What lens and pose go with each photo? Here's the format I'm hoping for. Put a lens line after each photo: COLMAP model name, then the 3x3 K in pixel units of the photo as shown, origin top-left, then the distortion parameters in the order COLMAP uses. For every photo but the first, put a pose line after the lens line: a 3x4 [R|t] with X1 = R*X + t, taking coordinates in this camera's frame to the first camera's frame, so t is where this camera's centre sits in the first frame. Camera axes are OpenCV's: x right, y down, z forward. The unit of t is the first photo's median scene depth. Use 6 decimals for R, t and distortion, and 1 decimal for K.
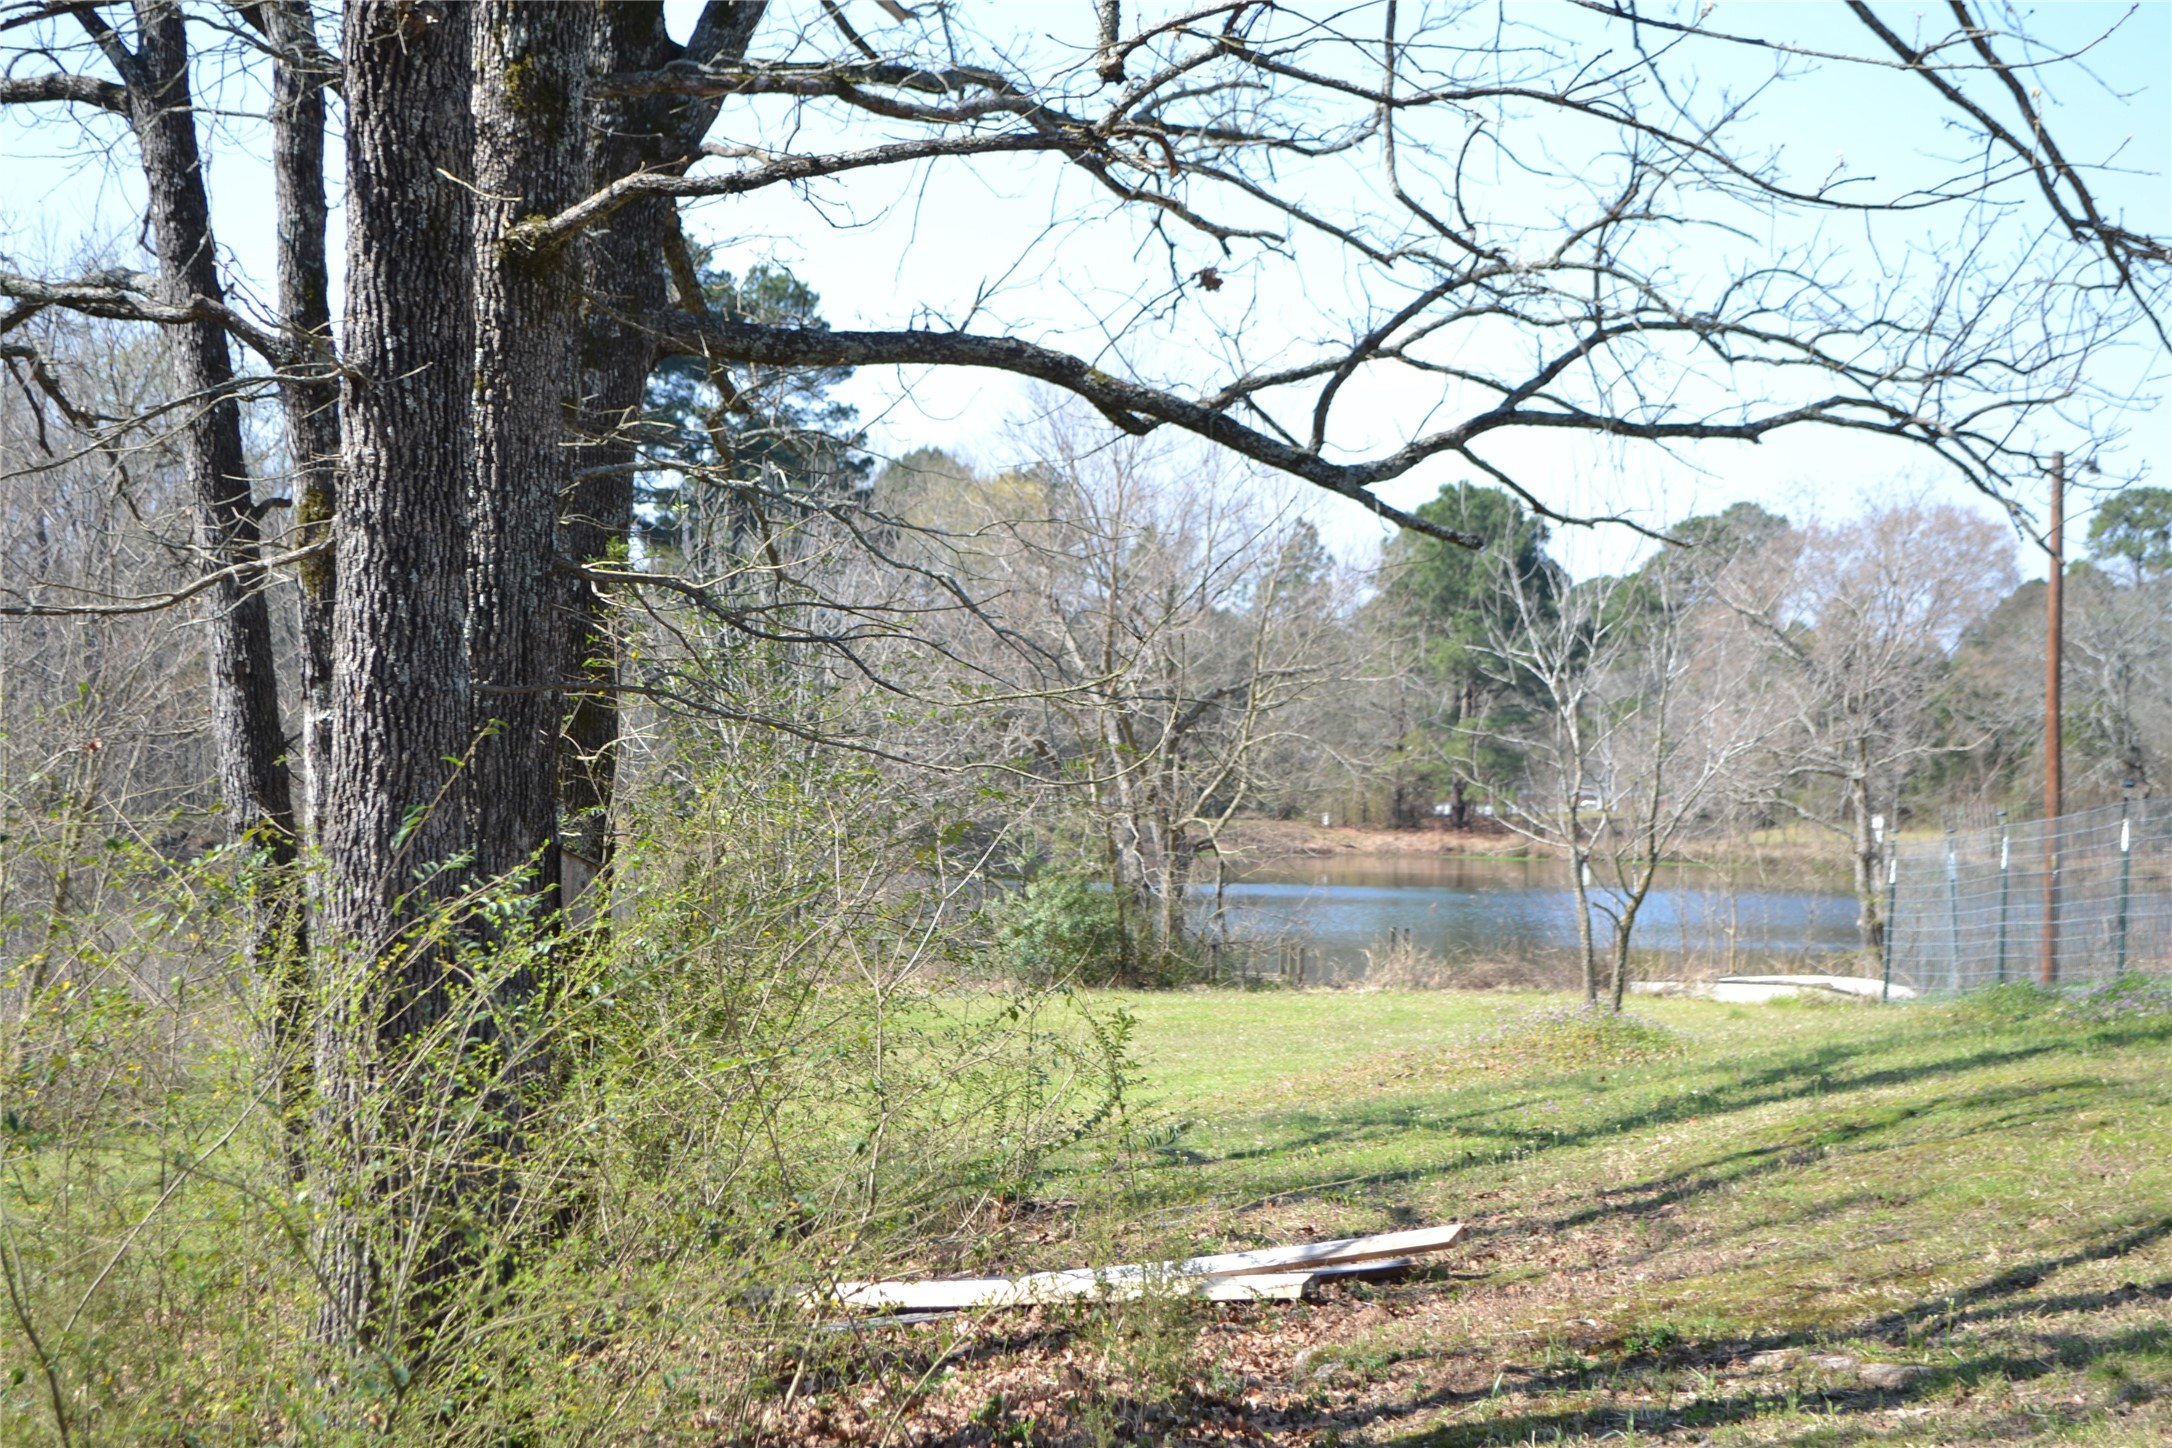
lens RADIAL K [[3680.8, 0, 1068.3], [0, 3680.8, 719.6], [0, 0, 1]] dist [0.018732, 0.029639]
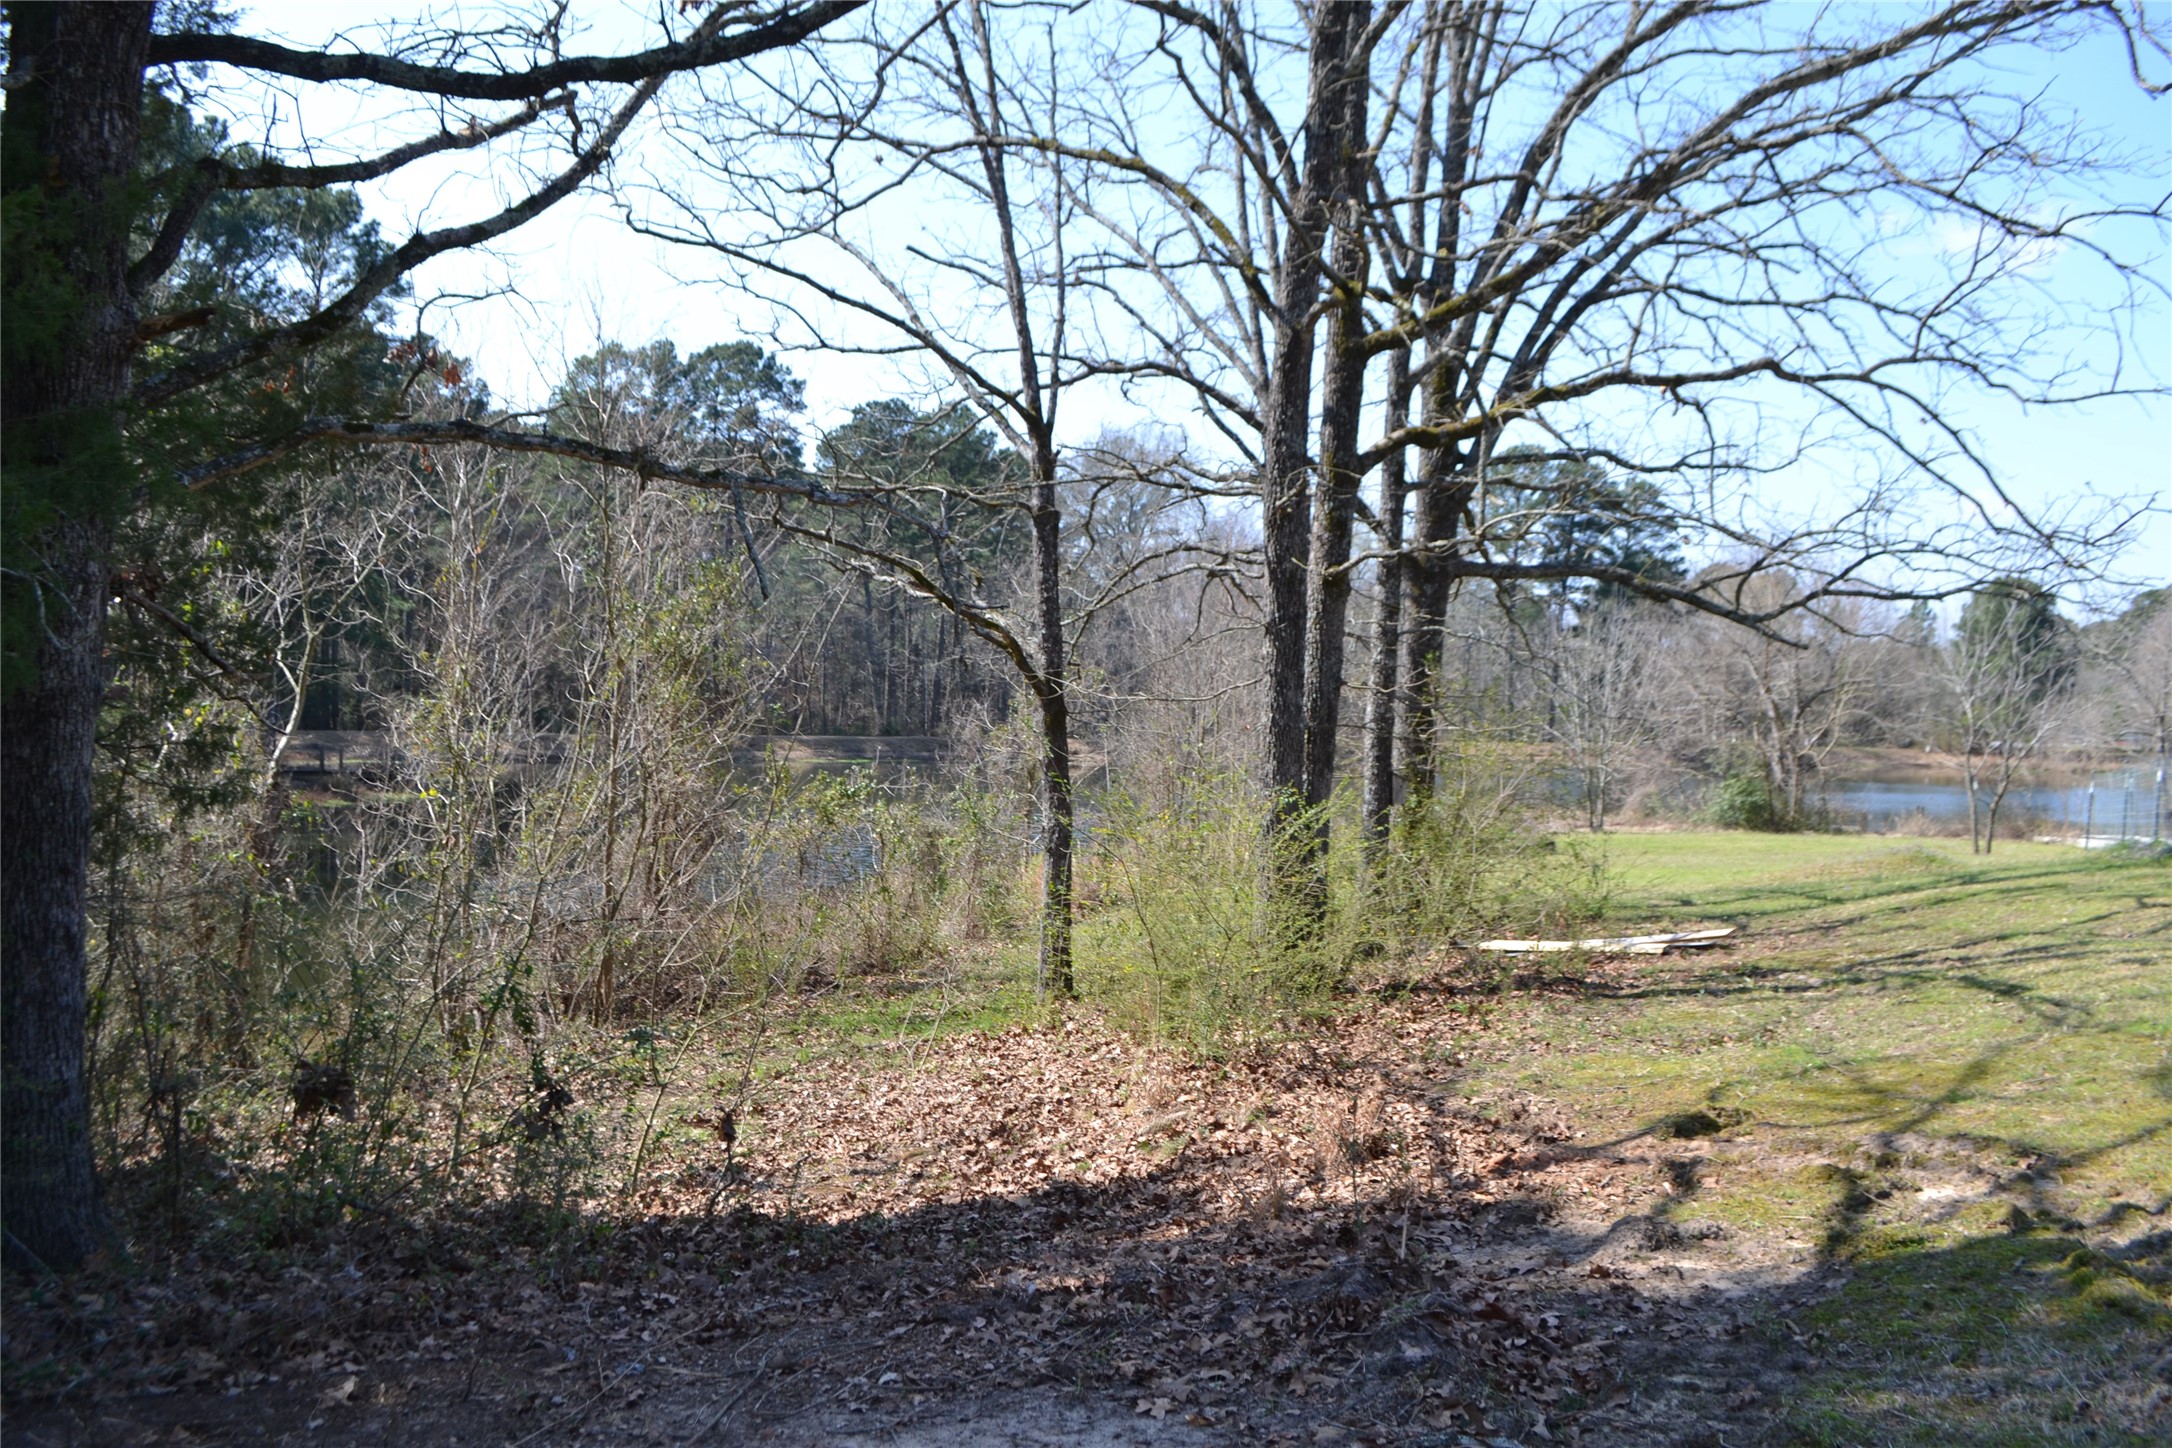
lens RADIAL K [[1747.9, 0, 1060.2], [0, 1747.9, 738.6], [0, 0, 1]] dist [-0.076690, 0.010306]
pose [[0.916726, 0.012378, -0.399325, 0.036726], [-0.001931, 0.999646, 0.026552, -0.005830], [0.399512, -0.023570, 0.916425, -0.064584]]
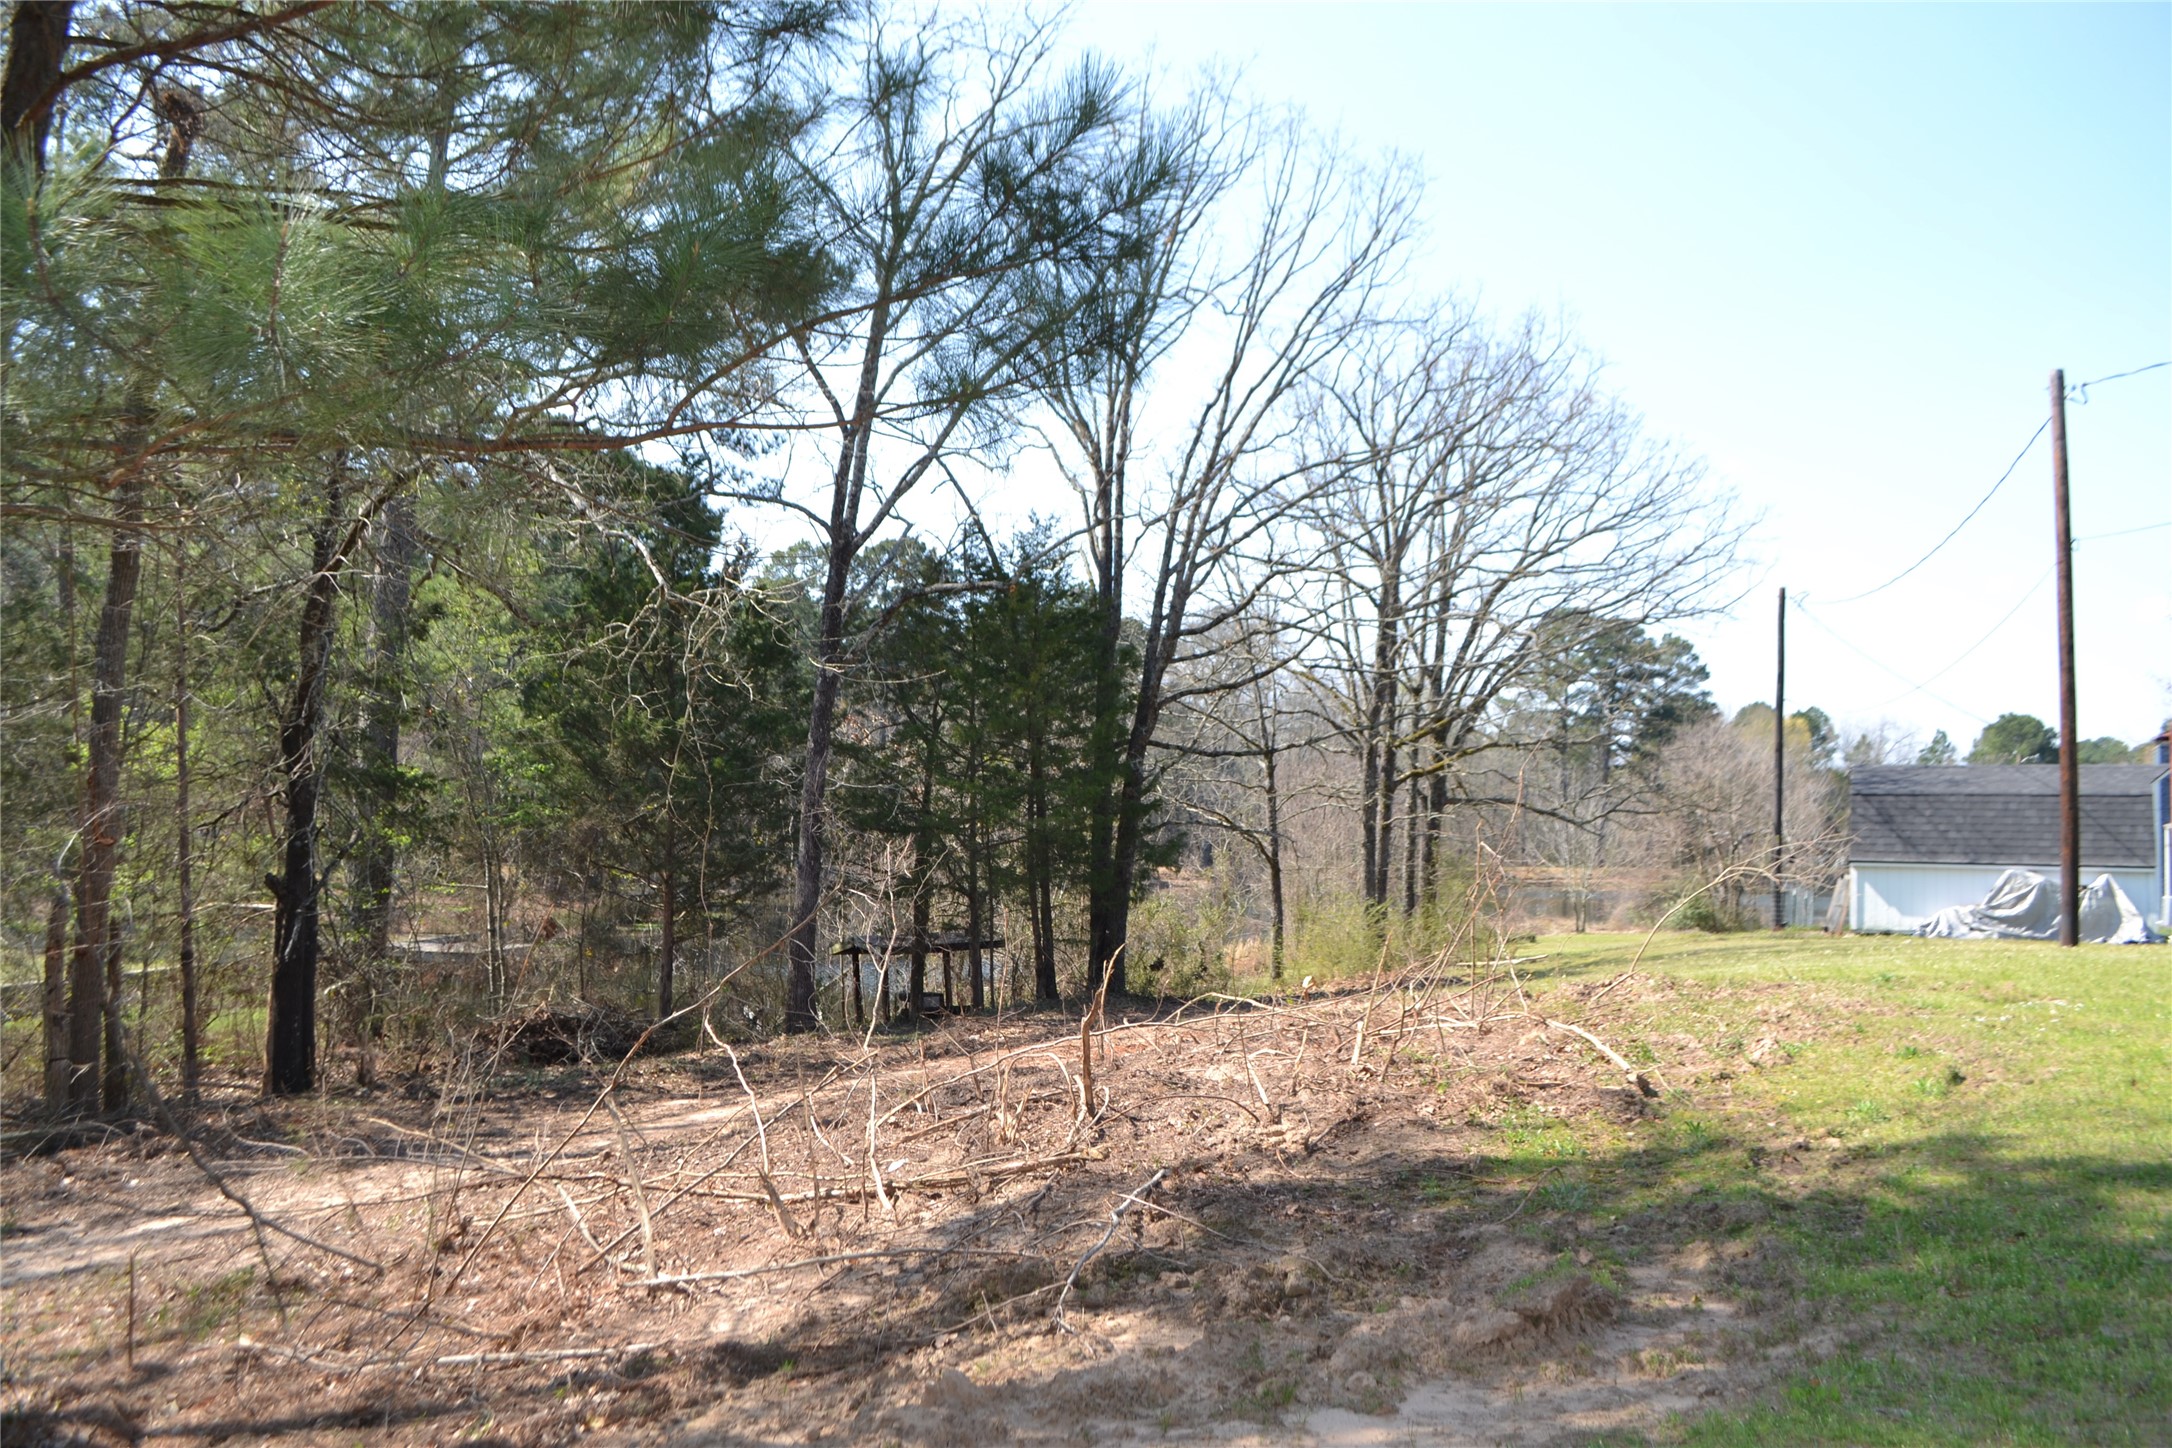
lens RADIAL K [[1747.9, 0, 1060.2], [0, 1747.9, 738.6], [0, 0, 1]] dist [-0.076690, 0.010306]
pose [[0.898208, -0.022201, -0.439009, 0.162478], [0.003112, 0.999020, -0.044153, -0.026131], [0.439559, 0.038292, 0.897397, -0.504100]]
